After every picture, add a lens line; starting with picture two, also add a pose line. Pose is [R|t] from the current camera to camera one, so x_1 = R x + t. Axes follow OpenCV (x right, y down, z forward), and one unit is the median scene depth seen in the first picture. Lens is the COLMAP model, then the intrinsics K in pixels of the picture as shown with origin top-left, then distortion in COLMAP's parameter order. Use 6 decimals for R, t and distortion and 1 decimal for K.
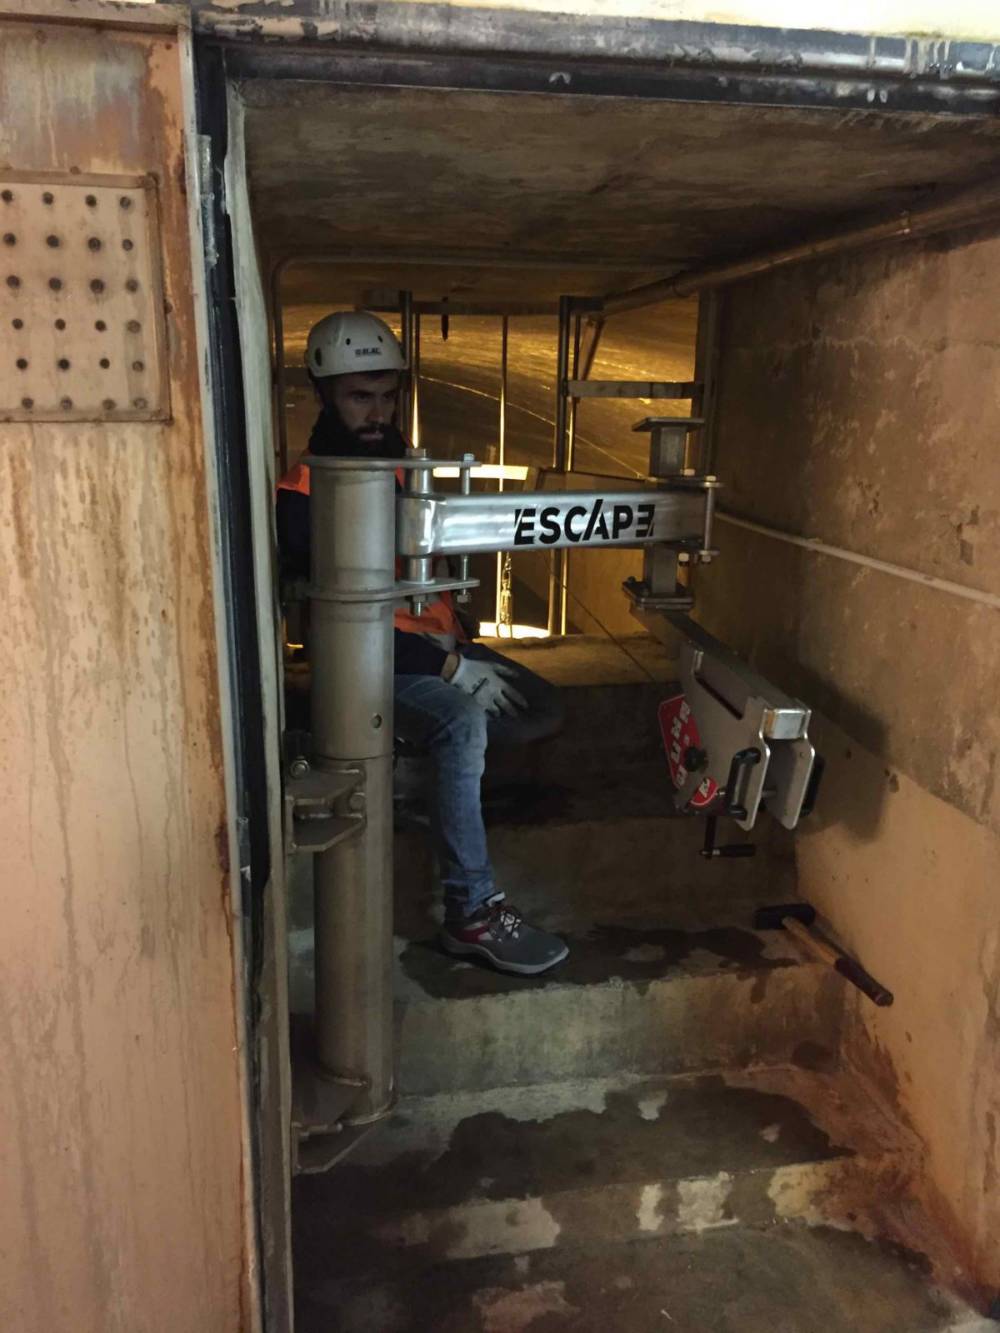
lens RADIAL K [[1147.7, 0, 500.0], [0, 1147.7, 666.5], [0, 0, 1]] dist [0.070942, -0.091638]
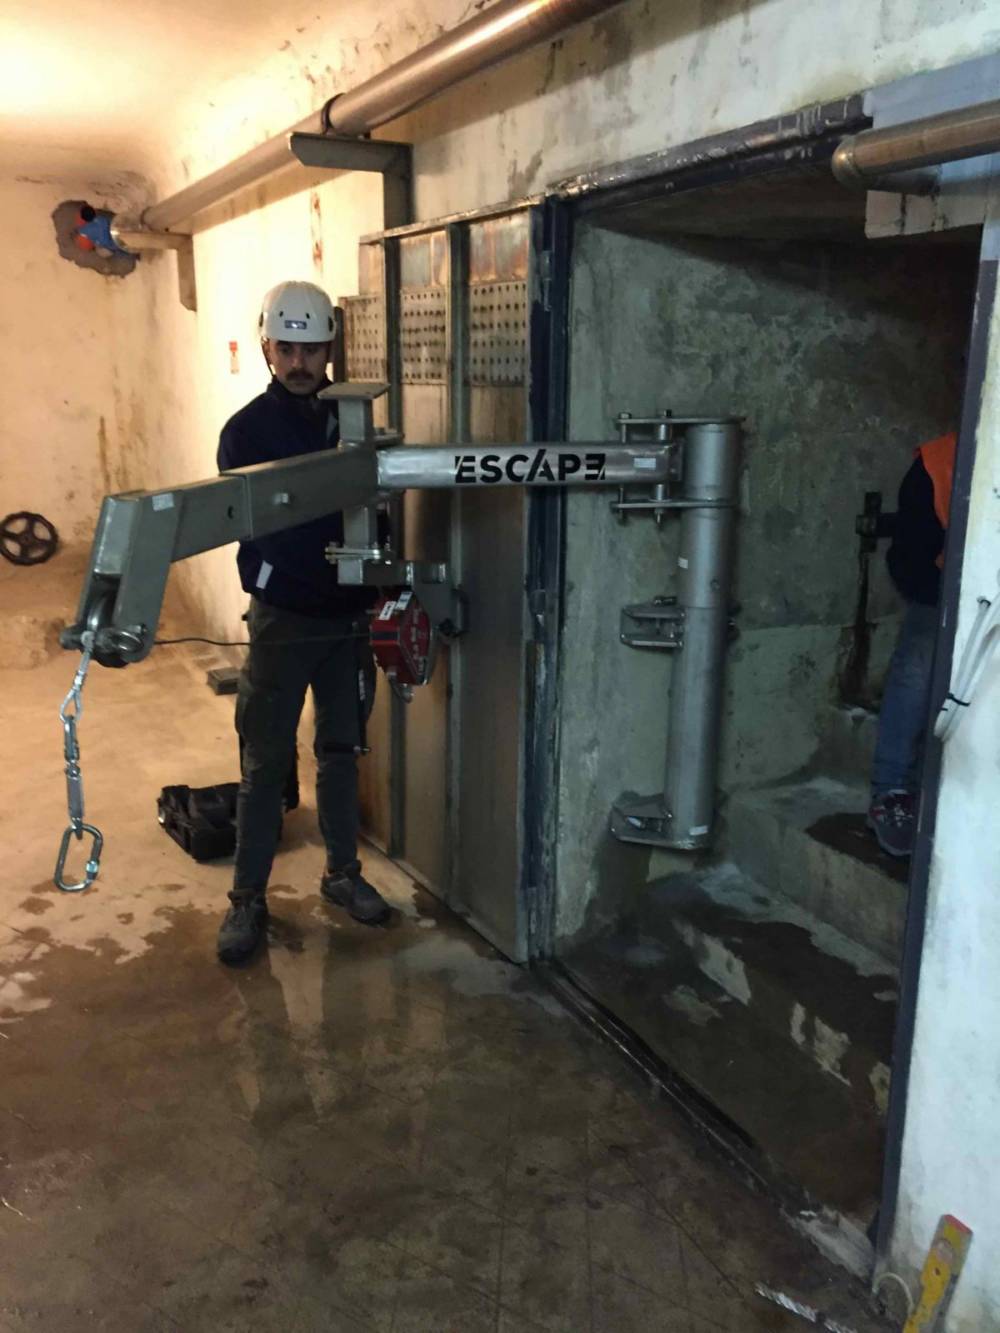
lens RADIAL K [[1147.7, 0, 500.0], [0, 1147.7, 666.5], [0, 0, 1]] dist [0.070942, -0.091638]
pose [[0.264623, 0.234370, -0.935439, 1.356052], [-0.236372, 0.956191, 0.172703, -0.054256], [0.934935, 0.175411, 0.308429, 0.289211]]
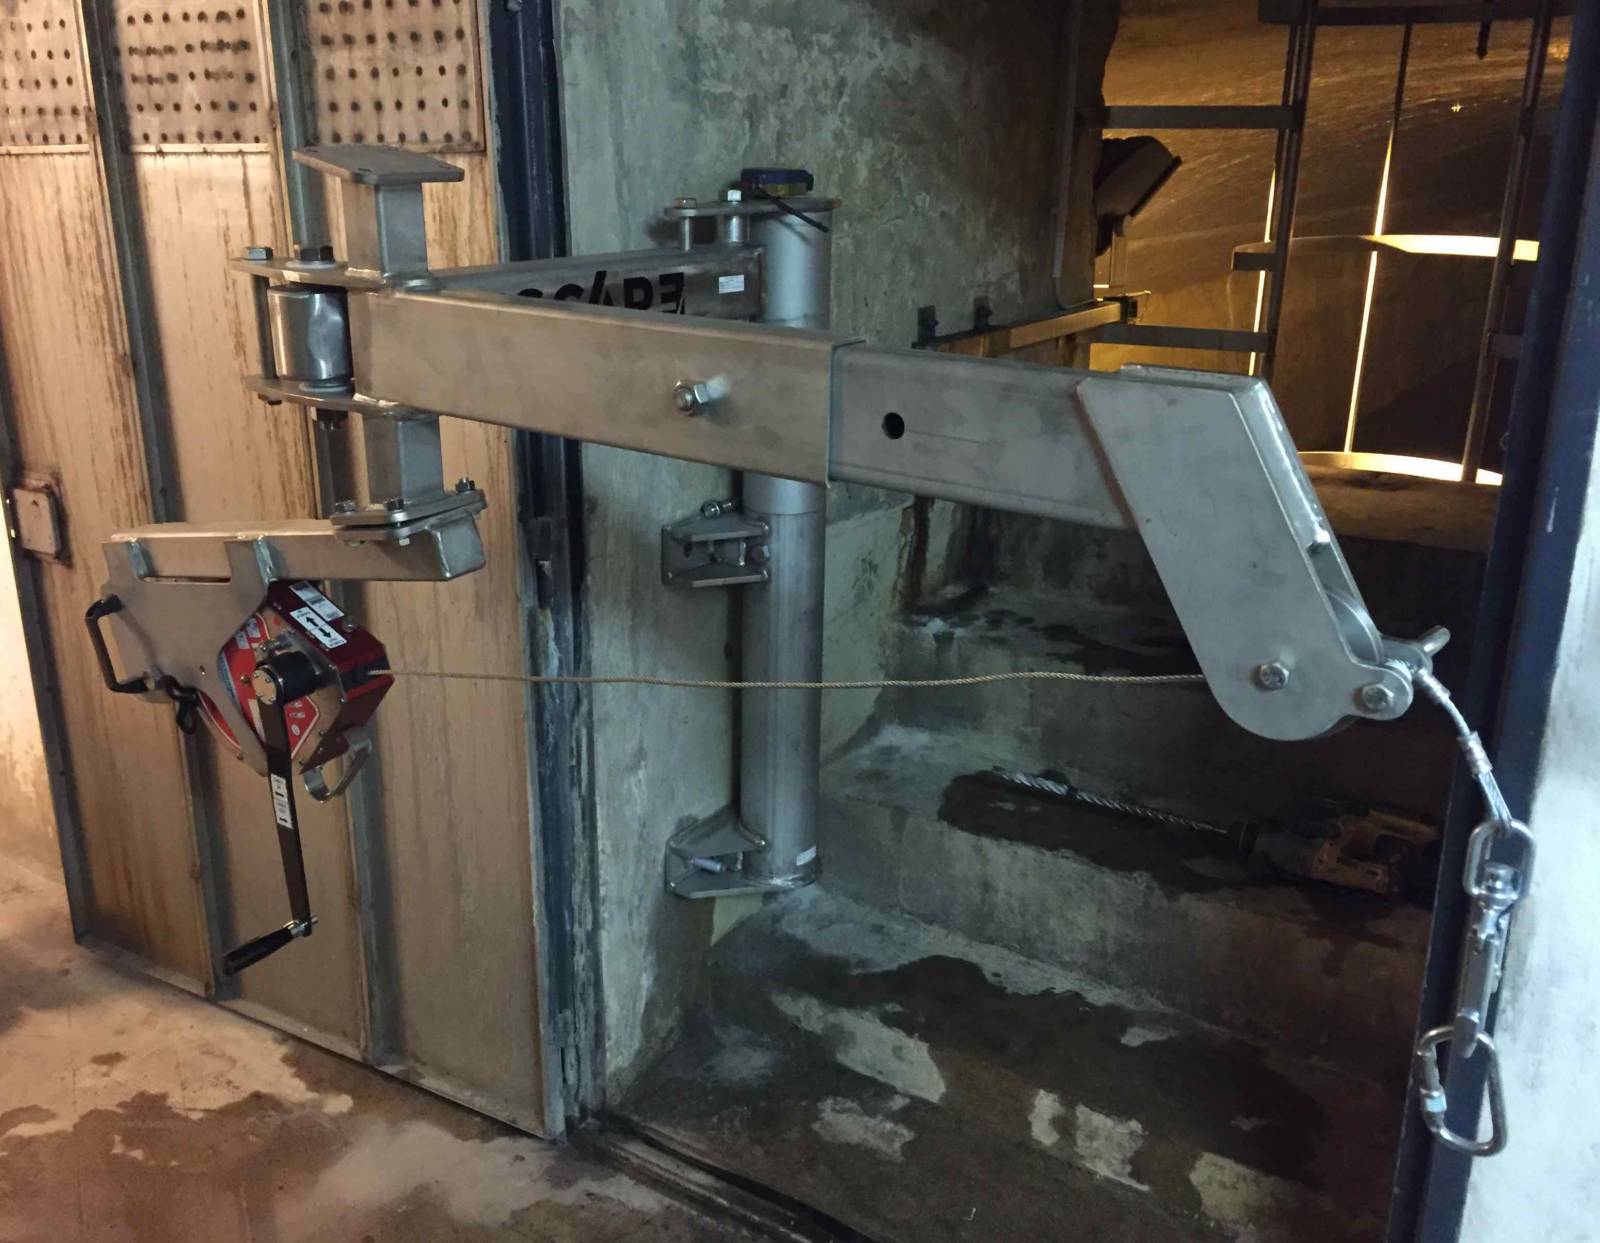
lens RADIAL K [[1443.6, 0, 756.0], [0, 1443.6, 622.8], [0, 0, 1]] dist [0.069731, -0.101353]
pose [[0.695076, 0.214452, -0.686207, 0.759105], [-0.161616, 0.976654, 0.141517, -0.000454], [0.700536, 0.012537, 0.713507, 0.114151]]
